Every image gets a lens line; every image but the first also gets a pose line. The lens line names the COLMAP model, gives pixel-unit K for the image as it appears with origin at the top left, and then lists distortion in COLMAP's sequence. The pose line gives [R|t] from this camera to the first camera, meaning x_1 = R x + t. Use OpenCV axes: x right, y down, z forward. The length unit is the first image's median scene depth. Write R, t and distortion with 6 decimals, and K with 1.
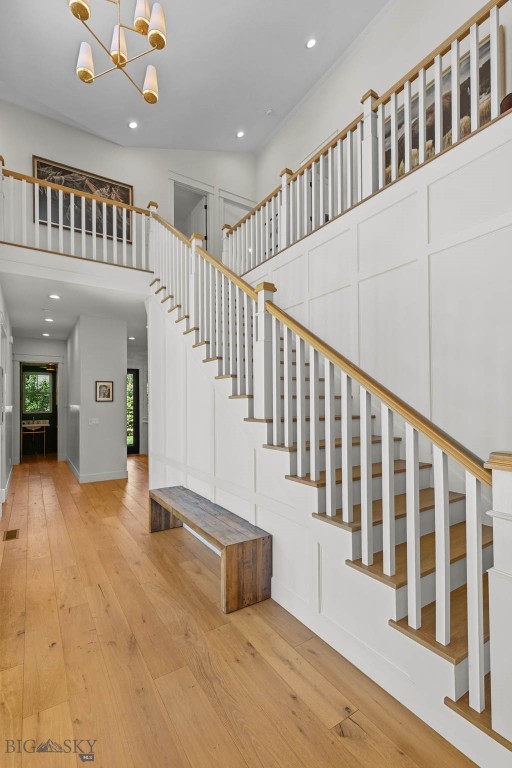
lens RADIAL K [[351.2, 0, 257.2], [0, 351.2, 400.3], [0, 0, 1]] dist [0.013218, -0.001232]
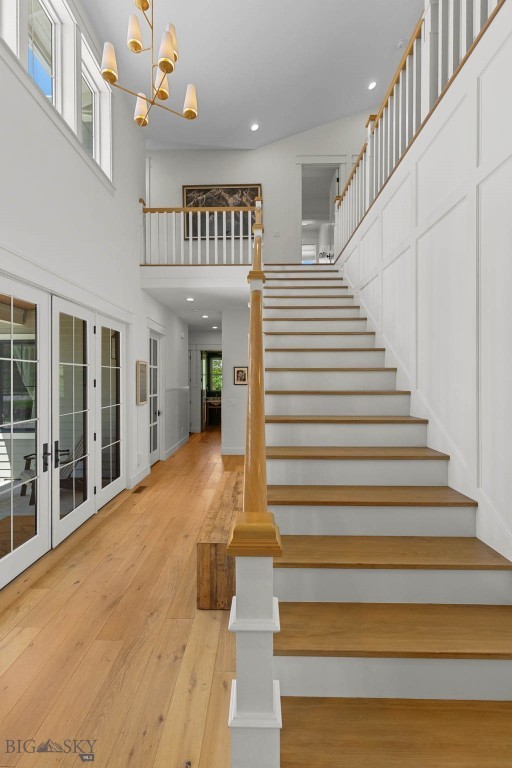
lens RADIAL K [[351.2, 0, 254.5], [0, 351.2, 381.4], [0, 0, 1]] dist [0.013218, -0.001232]
pose [[0.829099, 0.010251, -0.559008, 0.448691], [-0.001784, 0.999875, 0.015689, -0.048986], [0.559099, -0.012011, 0.829014, 0.188620]]
